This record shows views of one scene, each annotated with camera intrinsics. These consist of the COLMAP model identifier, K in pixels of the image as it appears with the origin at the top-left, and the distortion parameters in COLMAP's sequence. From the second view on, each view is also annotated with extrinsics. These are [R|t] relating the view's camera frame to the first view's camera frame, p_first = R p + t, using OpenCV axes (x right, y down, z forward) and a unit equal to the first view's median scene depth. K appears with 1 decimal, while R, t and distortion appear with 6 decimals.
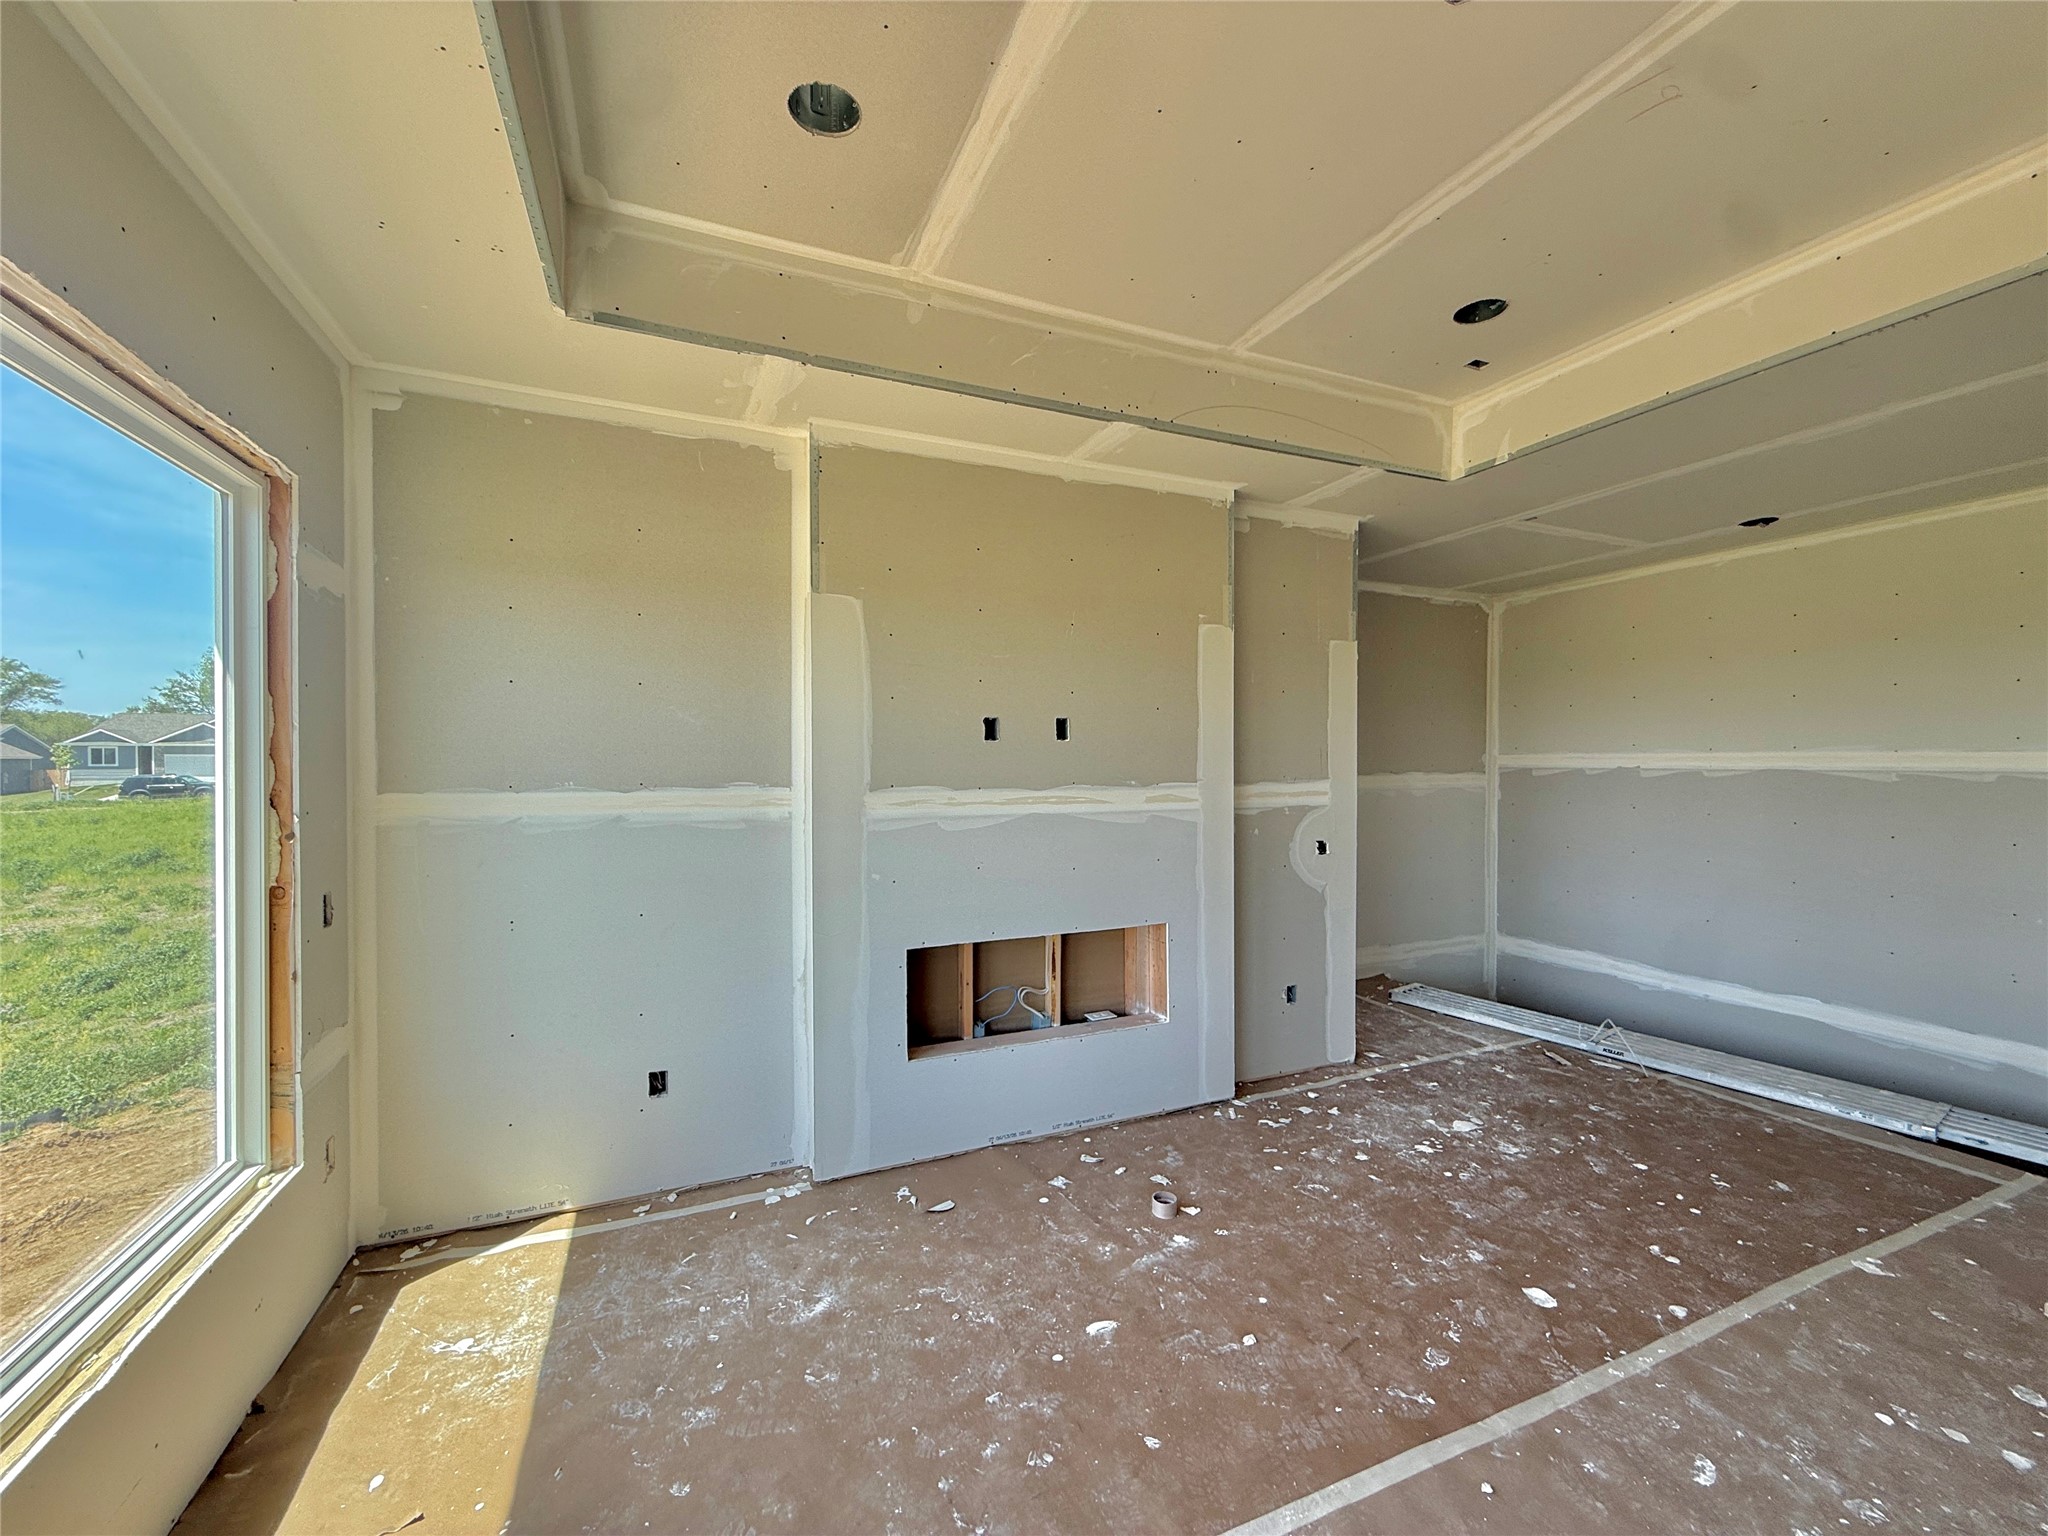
lens RADIAL K [[805.2, 0, 1024.0], [0, 805.2, 768.0], [0, 0, 1]] dist [0.000974, 0.000069]
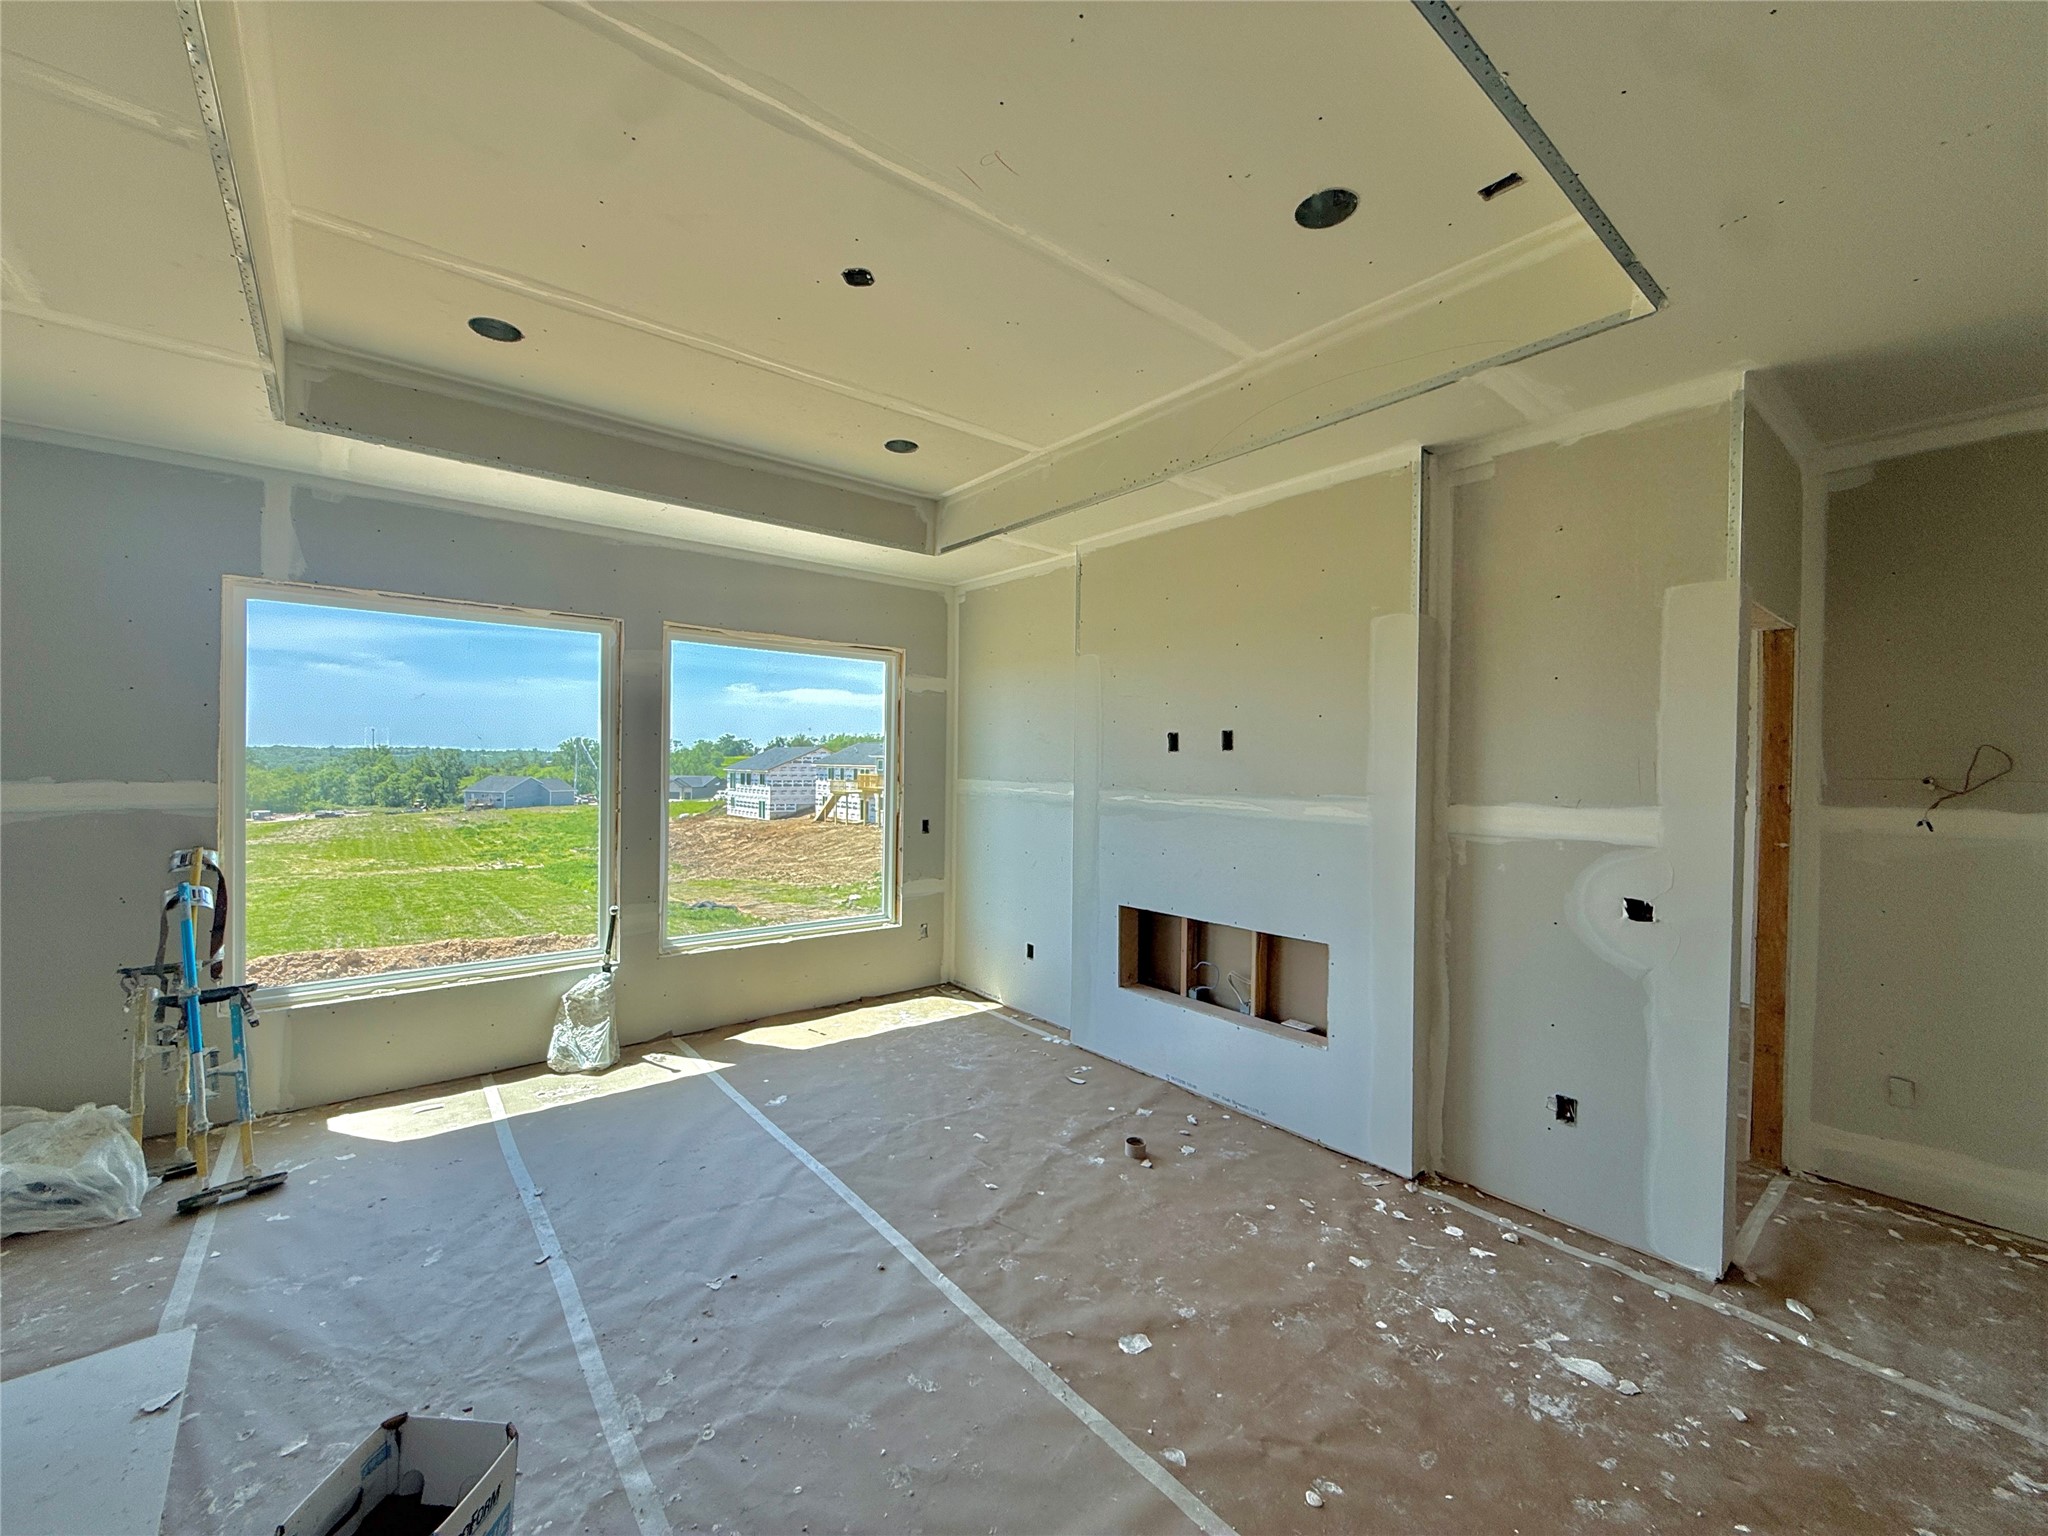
lens RADIAL K [[805.2, 0, 1024.0], [0, 805.2, 768.0], [0, 0, 1]] dist [0.000974, 0.000069]
pose [[0.291326, 0.011967, -0.956549, 1.060625], [-0.022879, 0.999723, 0.005539, -0.010606], [0.956350, 0.020271, 0.291519, 0.419295]]
